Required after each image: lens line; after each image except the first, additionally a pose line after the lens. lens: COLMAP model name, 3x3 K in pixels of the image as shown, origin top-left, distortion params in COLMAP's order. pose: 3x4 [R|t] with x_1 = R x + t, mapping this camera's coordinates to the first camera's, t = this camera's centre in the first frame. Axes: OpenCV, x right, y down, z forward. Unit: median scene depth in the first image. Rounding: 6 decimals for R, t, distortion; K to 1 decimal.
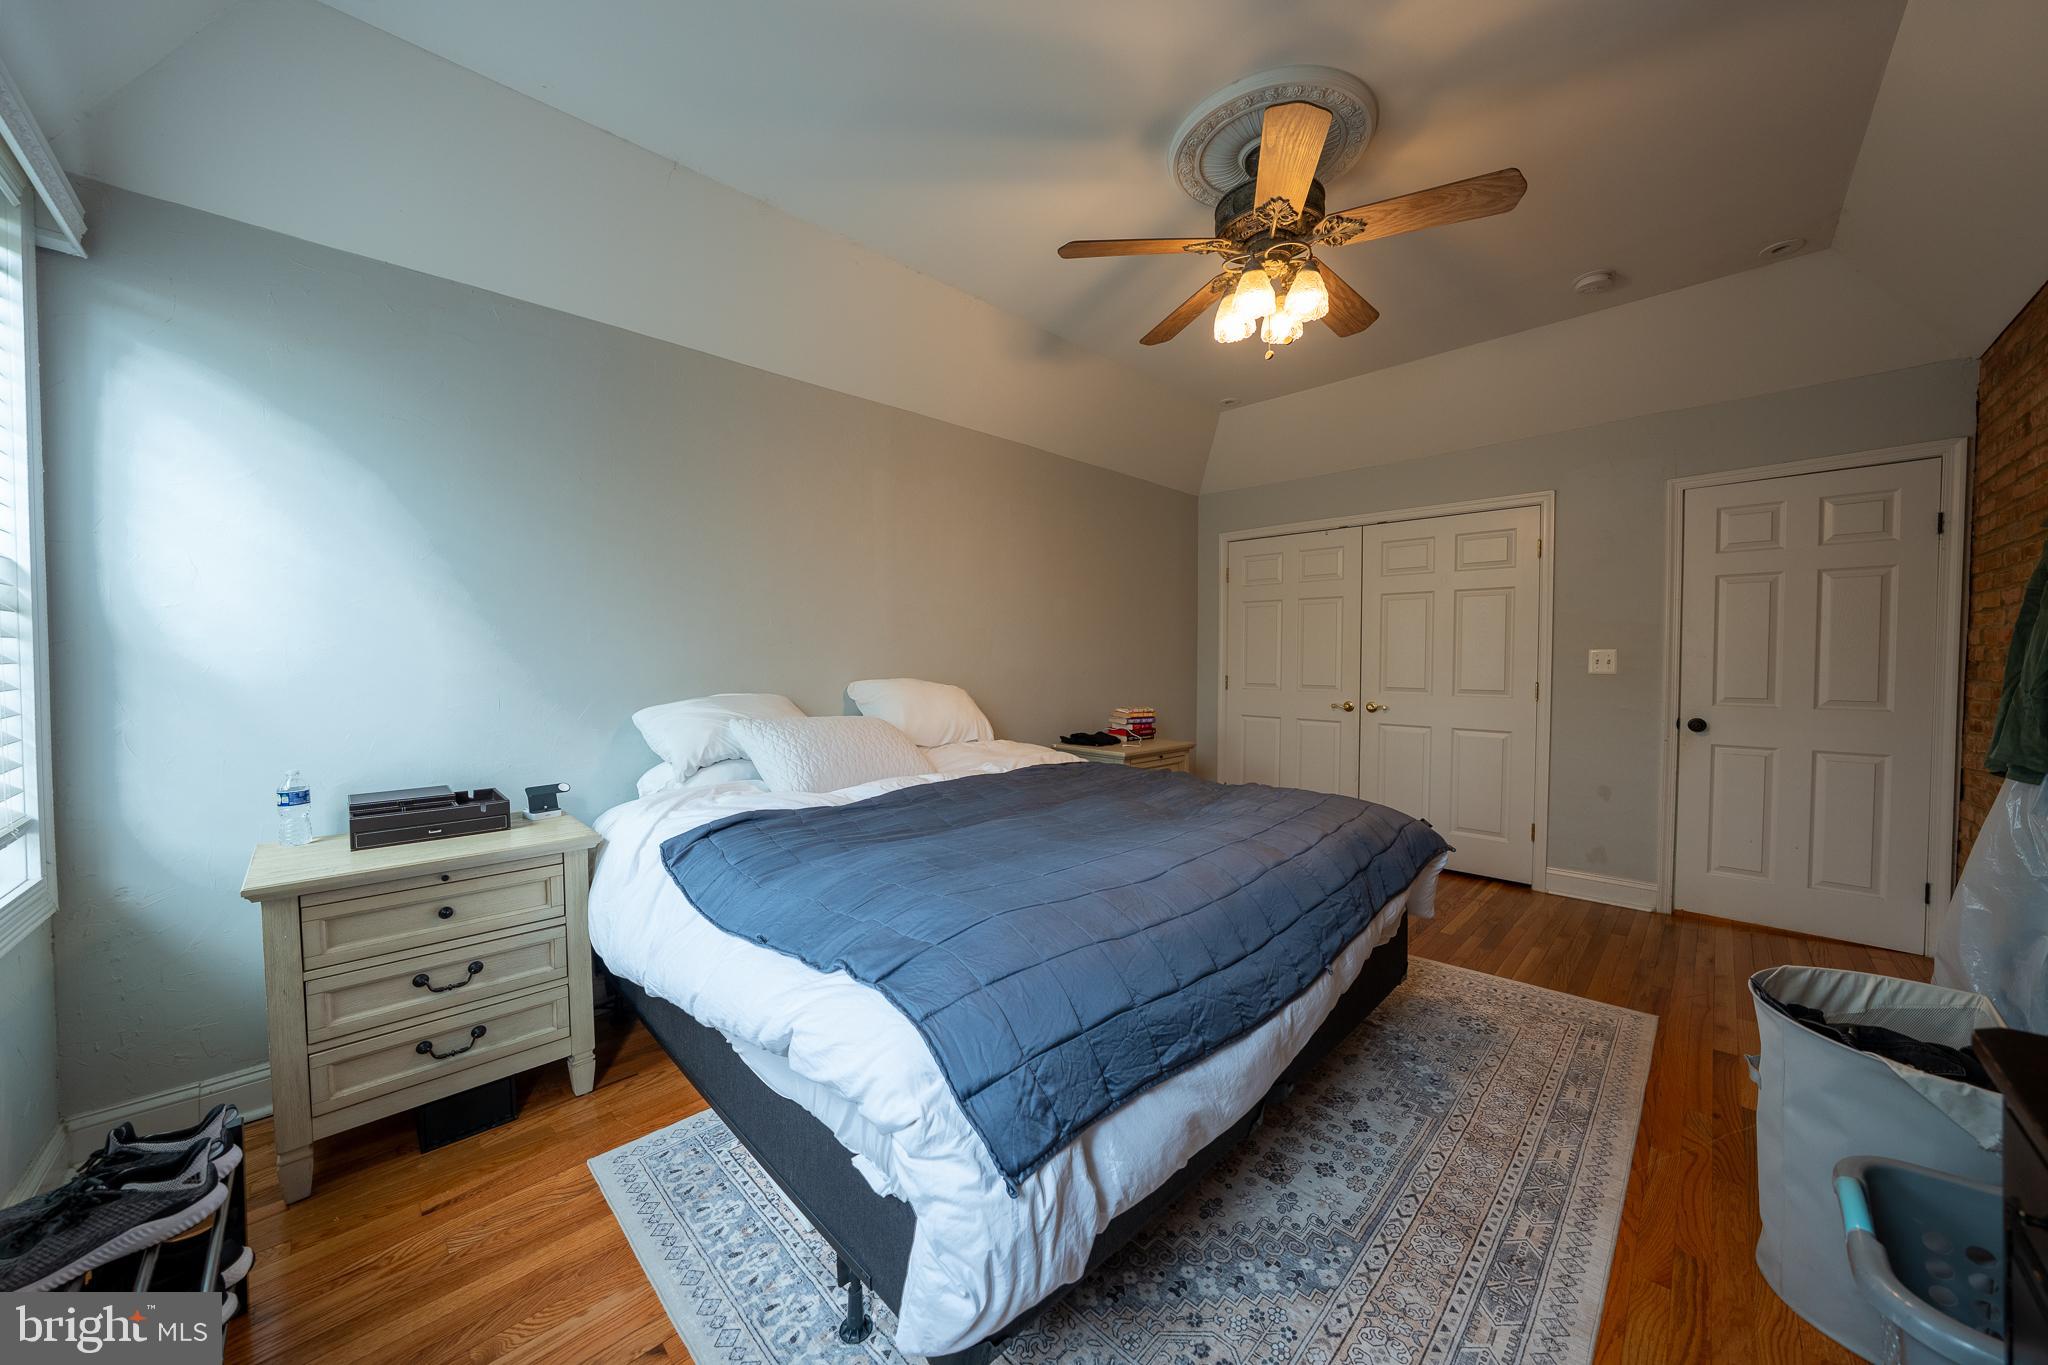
lens RADIAL K [[723.9, 0, 1023.9], [0, 723.9, 668.8], [0, 0, 1]] dist [-0.025371, 0.000008]
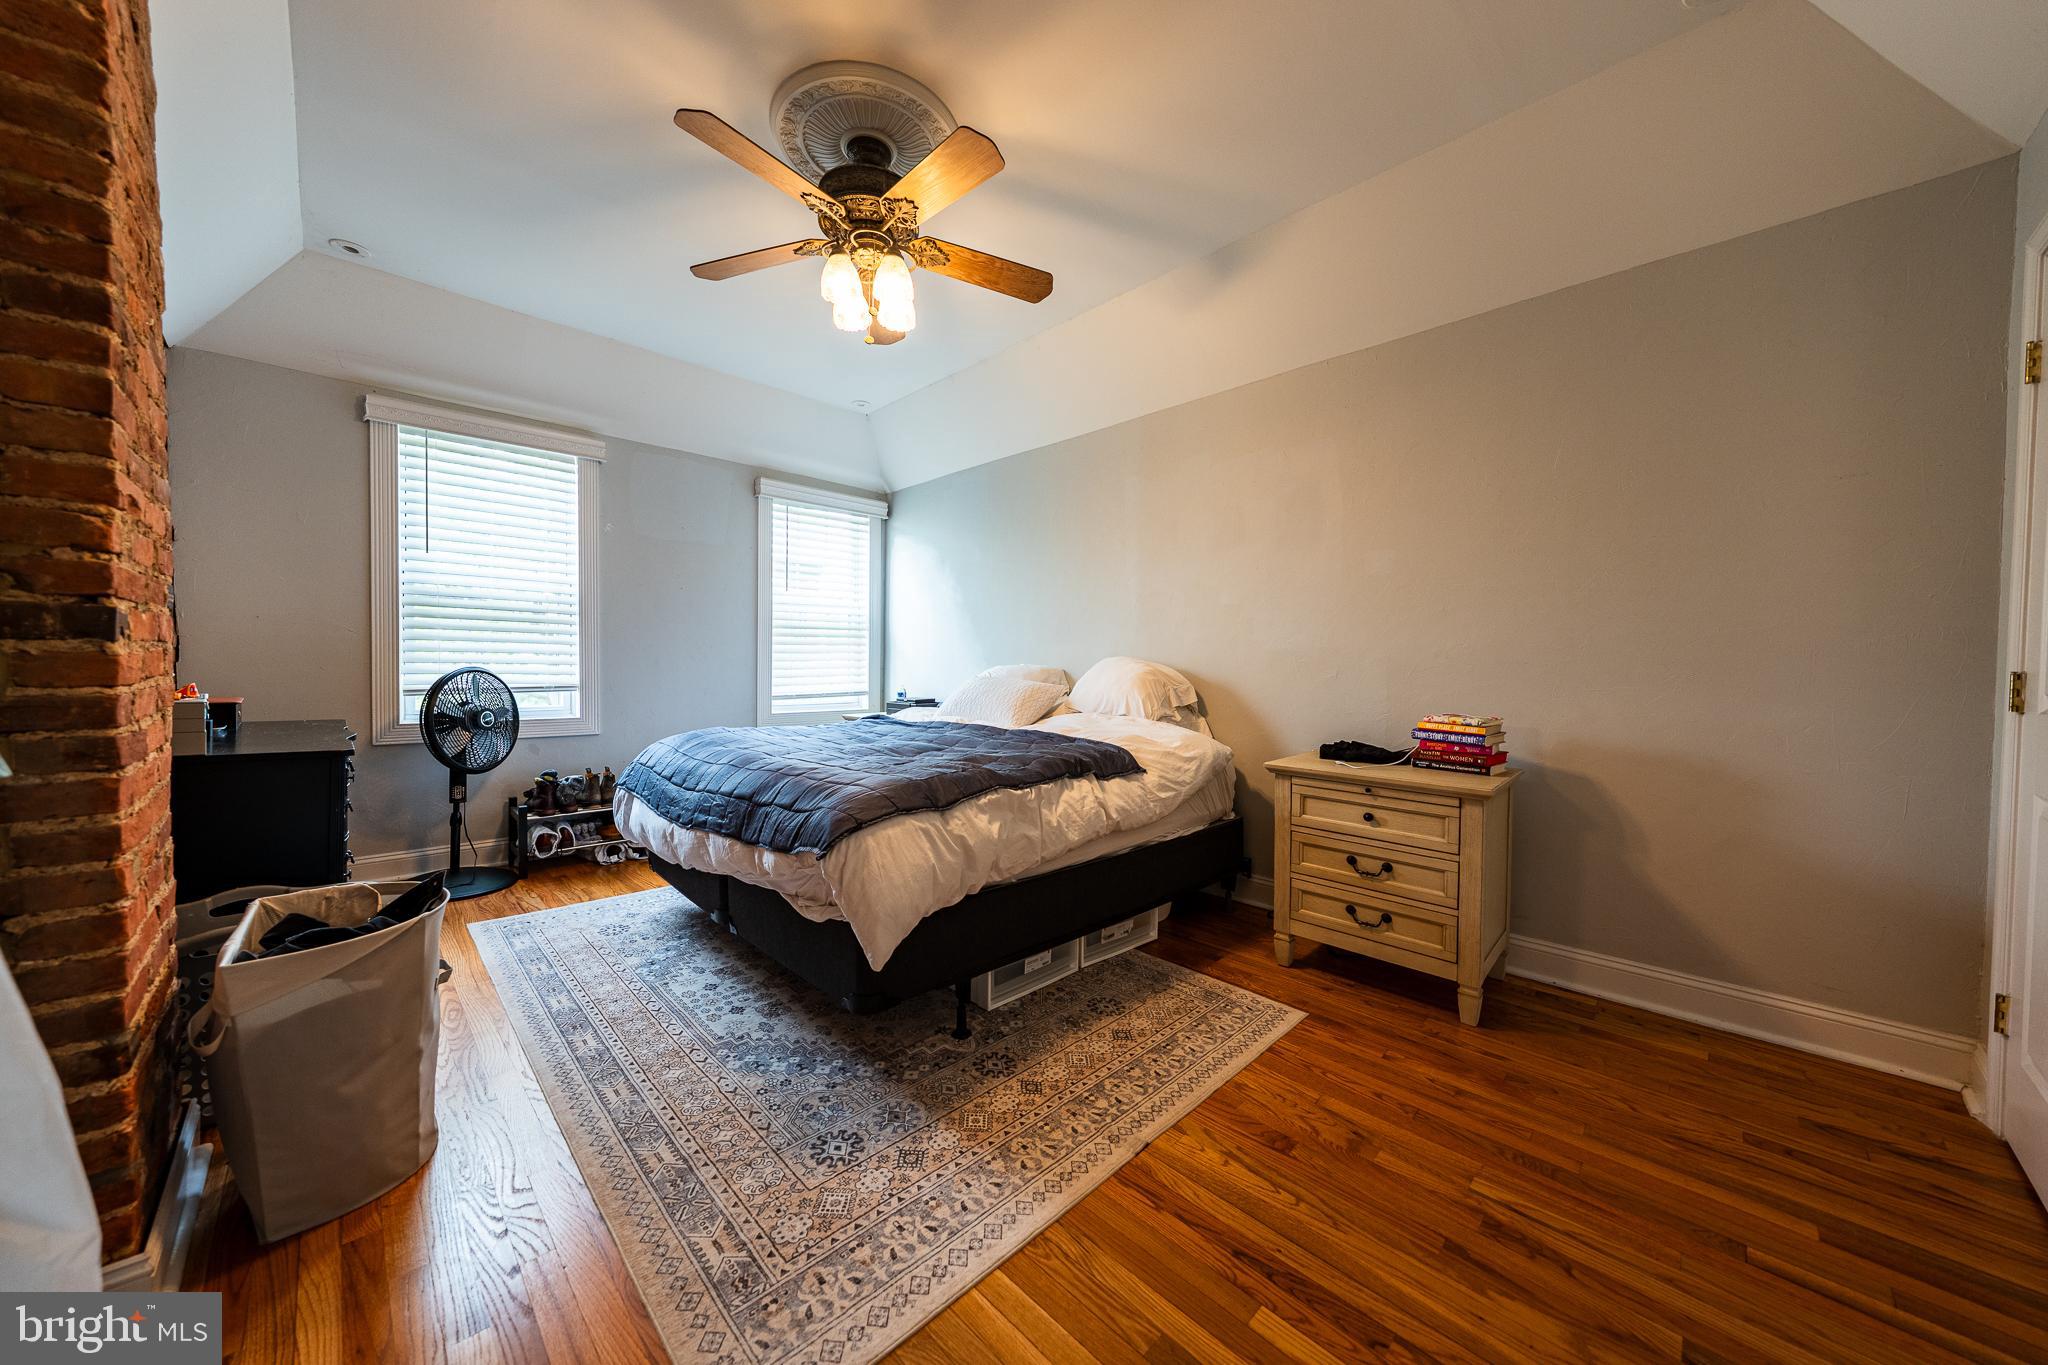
lens RADIAL K [[685.1, 0, 1036.1], [0, 685.1, 686.4], [0, 0, 1]] dist [-0.006481, -0.000068]
pose [[-0.002224, 0.023965, -0.999710, 1.748522], [-0.017873, 0.999552, 0.024001, 0.041447], [0.999838, 0.017921, -0.001794, 1.605261]]
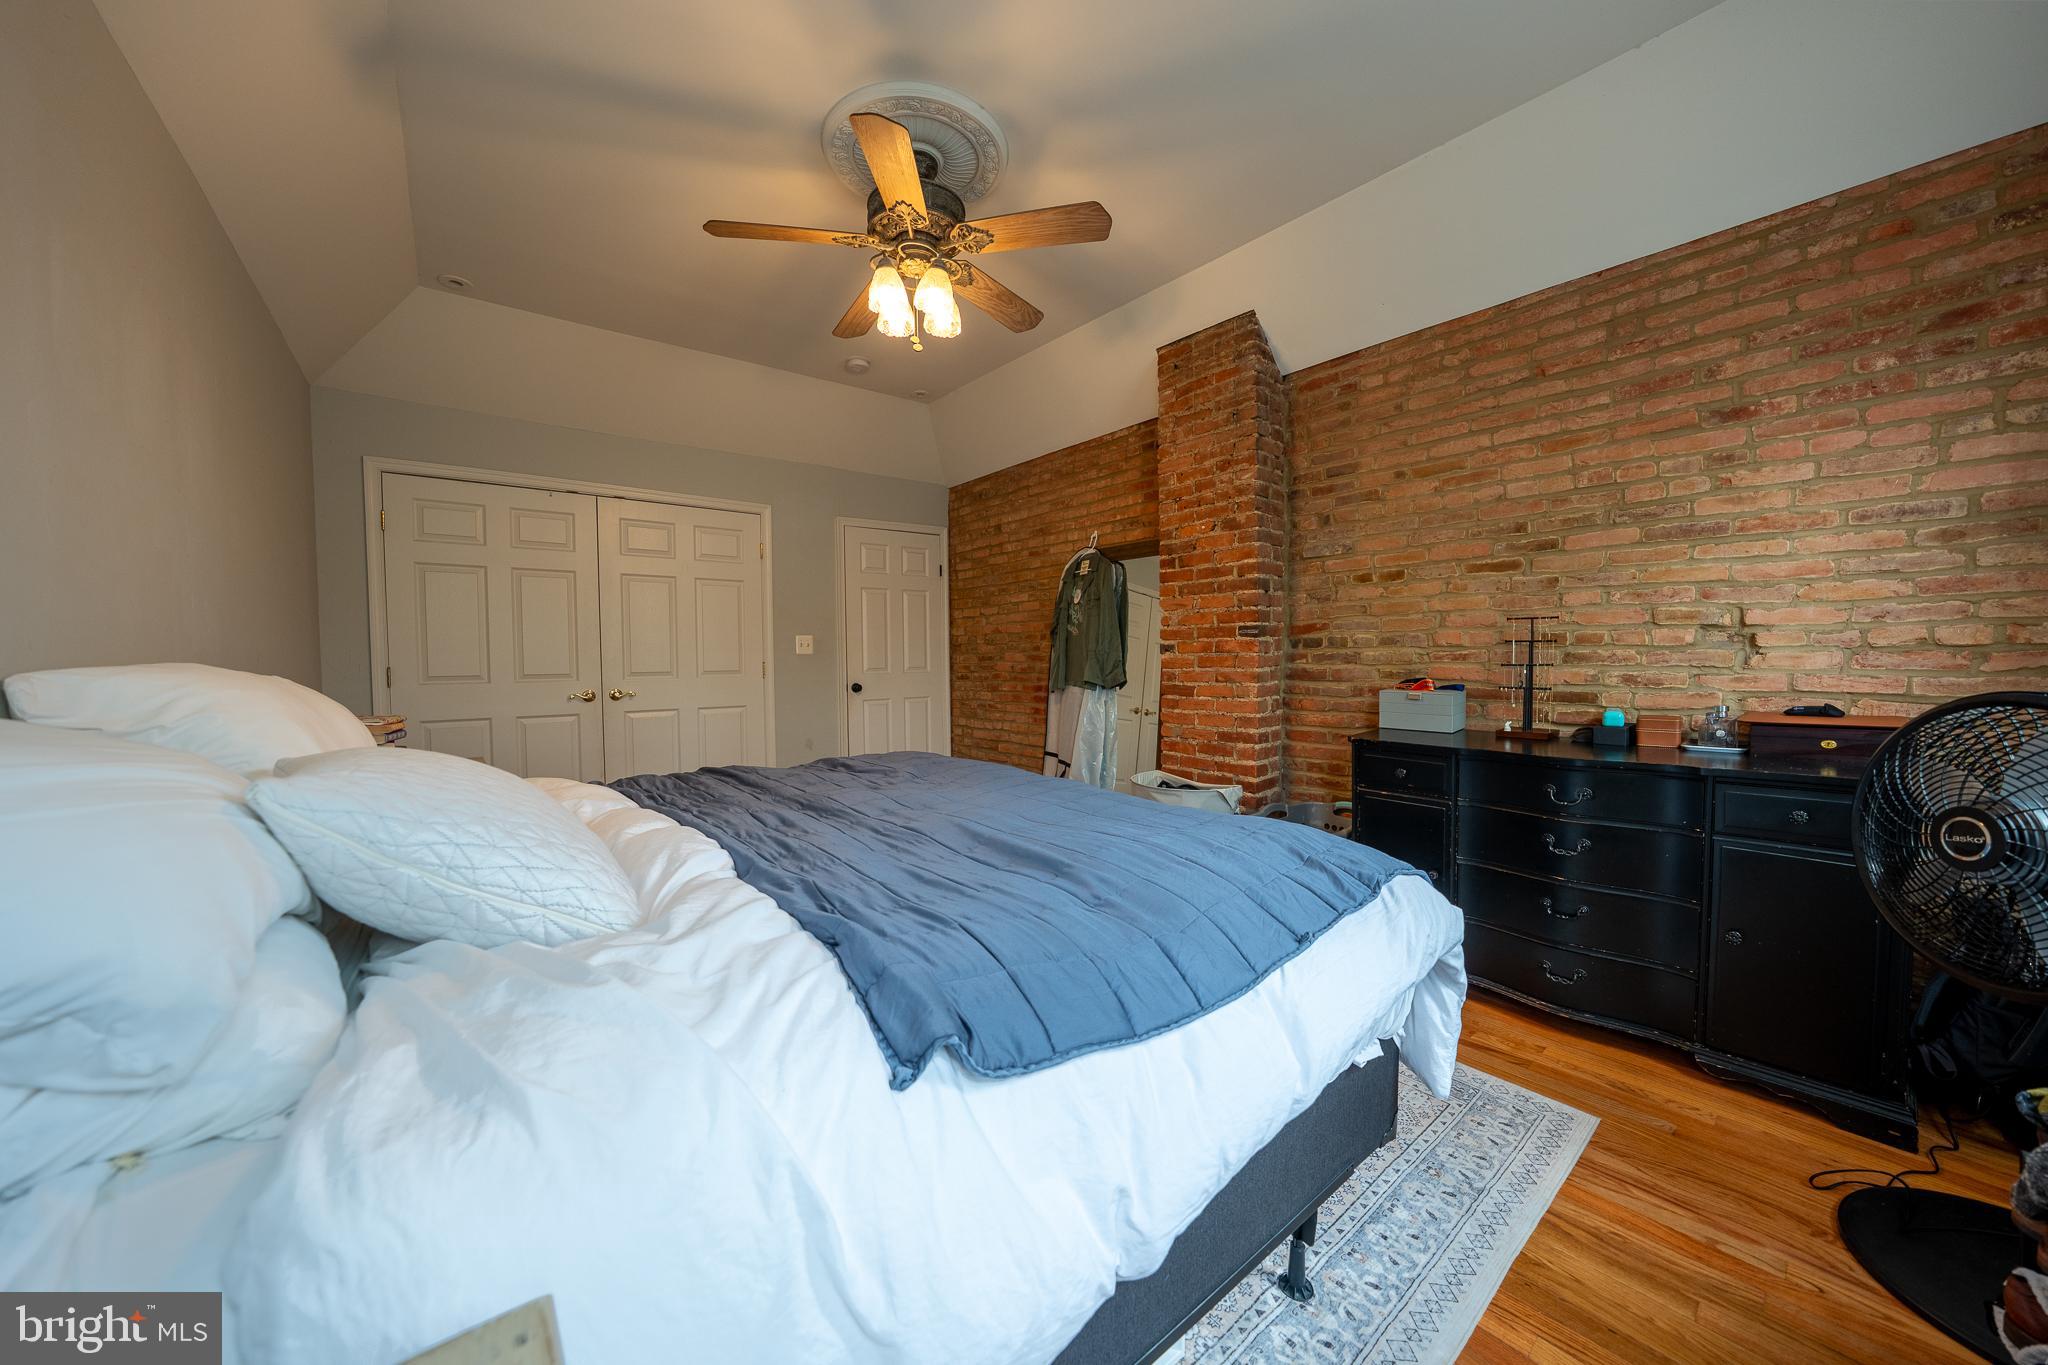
lens RADIAL K [[700.7, 0, 1024.0], [0, 700.7, 682.5], [0, 0, 1]] dist [-0.001725, -0.000103]
pose [[0.100348, -0.051611, 0.993613, -0.907526], [0.018030, 0.998584, 0.050048, 0.003387], [-0.994789, 0.012893, 0.101136, 0.937871]]
